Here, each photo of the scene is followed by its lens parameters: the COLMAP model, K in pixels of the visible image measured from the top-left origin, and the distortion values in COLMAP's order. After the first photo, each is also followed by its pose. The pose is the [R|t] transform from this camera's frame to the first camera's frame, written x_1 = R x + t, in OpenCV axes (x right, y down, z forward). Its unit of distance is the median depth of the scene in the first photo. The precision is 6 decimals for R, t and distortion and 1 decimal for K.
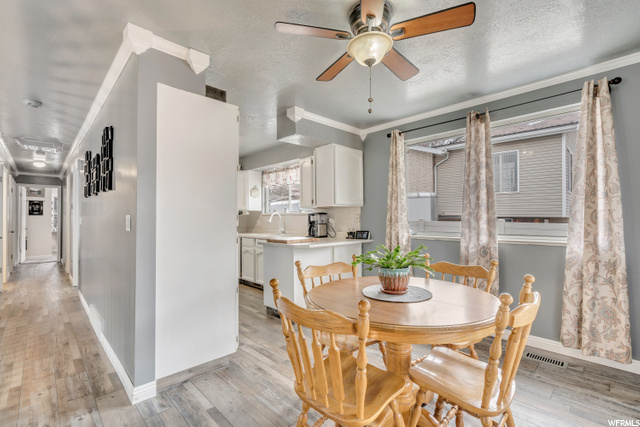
lens RADIAL K [[293.7, 0, 321.2], [0, 293.7, 213.6], [0, 0, 1]] dist [-0.003432, 0.002641]
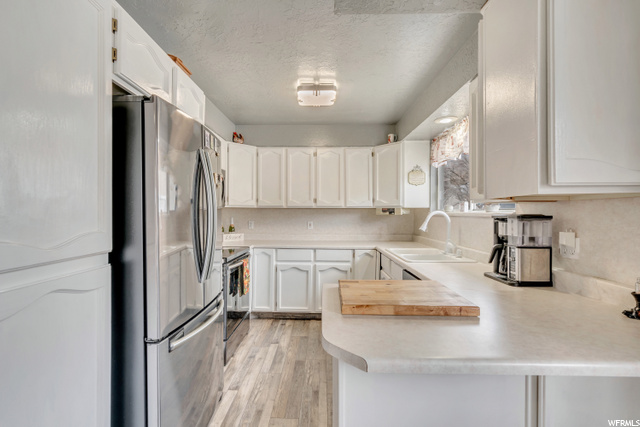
lens RADIAL K [[293.7, 0, 319.6], [0, 293.7, 216.0], [0, 0, 1]] dist [-0.003432, 0.002641]
pose [[0.708211, 0.021168, -0.705684, 0.068766], [-0.005425, 0.999684, 0.024543, -0.008331], [0.705980, -0.013553, 0.708102, 0.566568]]
